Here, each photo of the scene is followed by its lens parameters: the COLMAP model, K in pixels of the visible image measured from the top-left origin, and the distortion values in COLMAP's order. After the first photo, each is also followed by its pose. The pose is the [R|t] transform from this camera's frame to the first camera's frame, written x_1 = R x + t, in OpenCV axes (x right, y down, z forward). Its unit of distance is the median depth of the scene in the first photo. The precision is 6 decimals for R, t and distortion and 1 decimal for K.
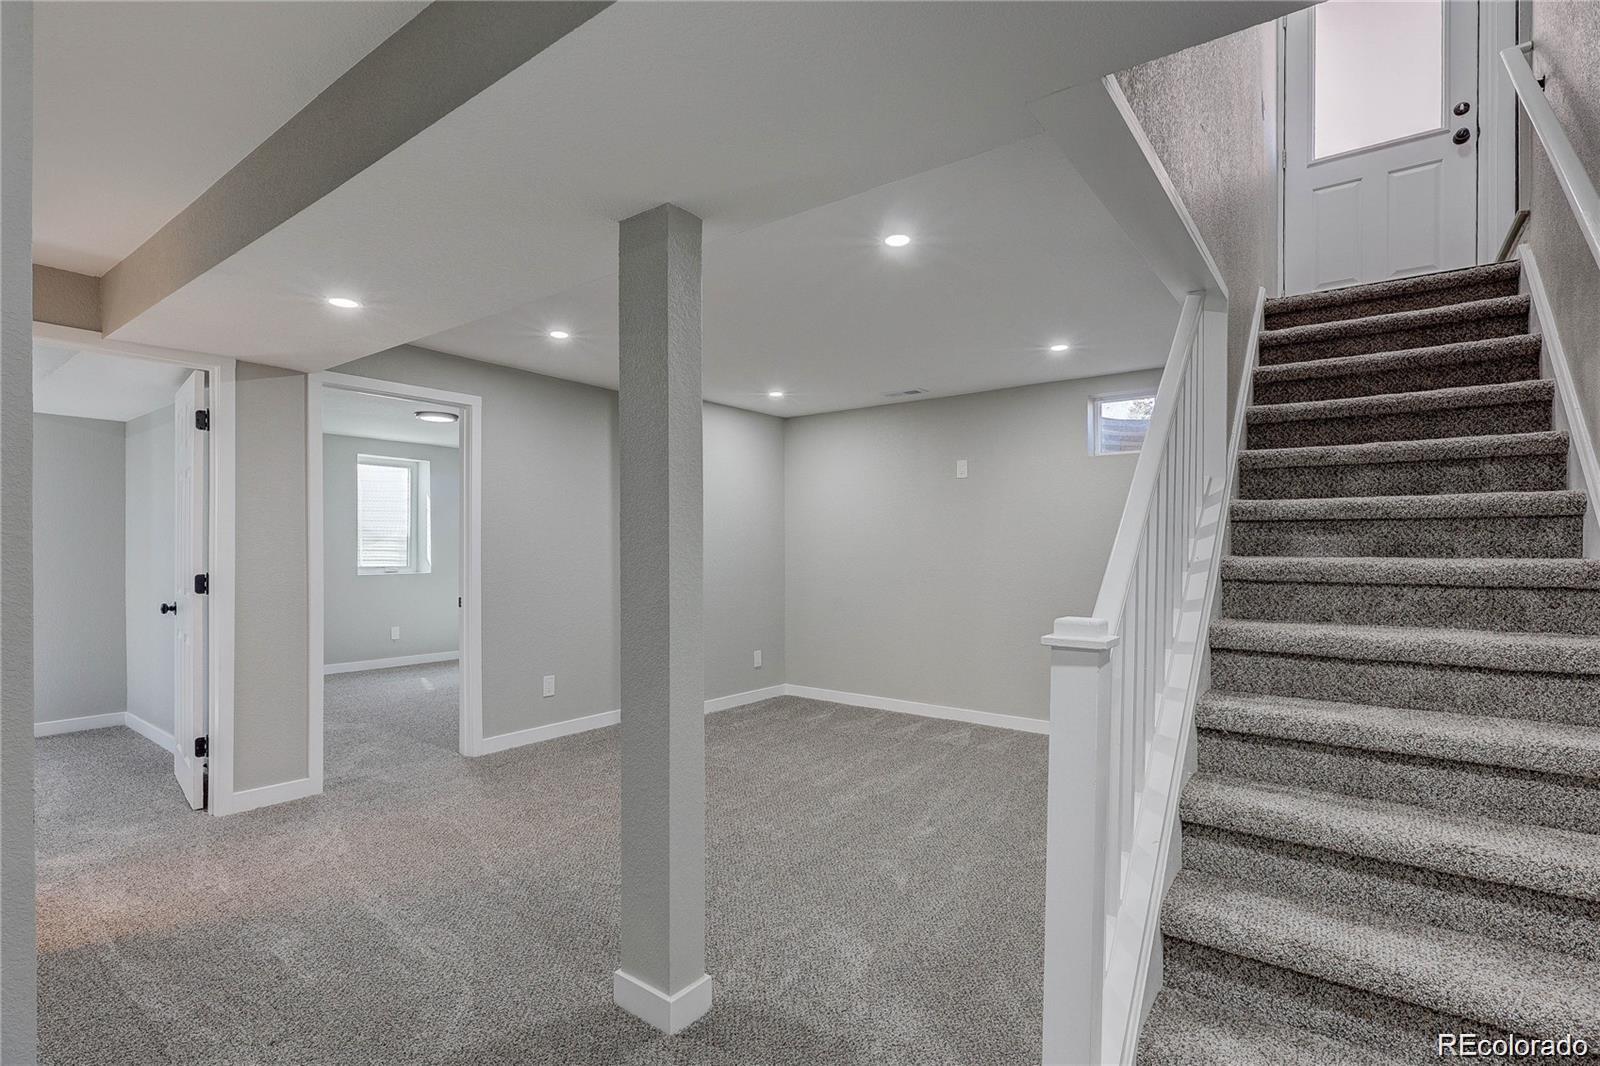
lens RADIAL K [[747.0, 0, 799.4], [0, 747.0, 536.7], [0, 0, 1]] dist [-0.010304, -0.000770]
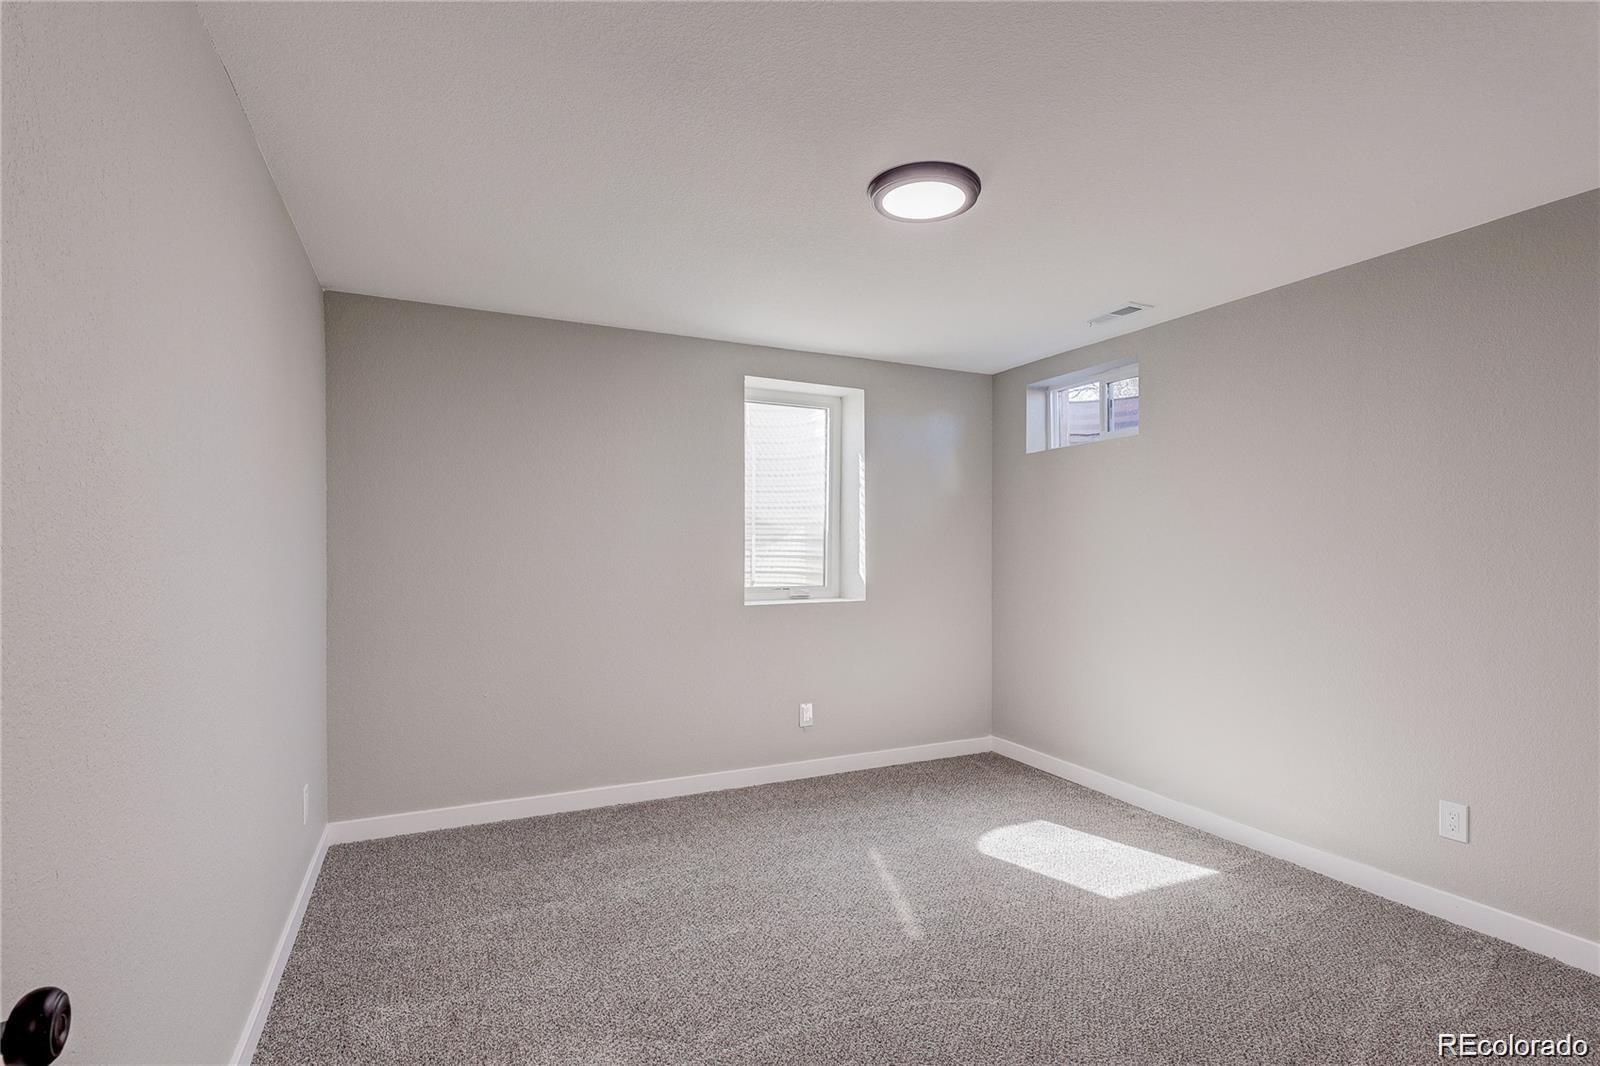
lens RADIAL K [[747.0, 0, 802.2], [0, 747.0, 535.2], [0, 0, 1]] dist [-0.010304, -0.000770]
pose [[0.887434, -0.005977, -0.460896, -0.286288], [0.000293, 0.999923, -0.012405, 0.008617], [0.460935, 0.010873, 0.887367, 0.501567]]
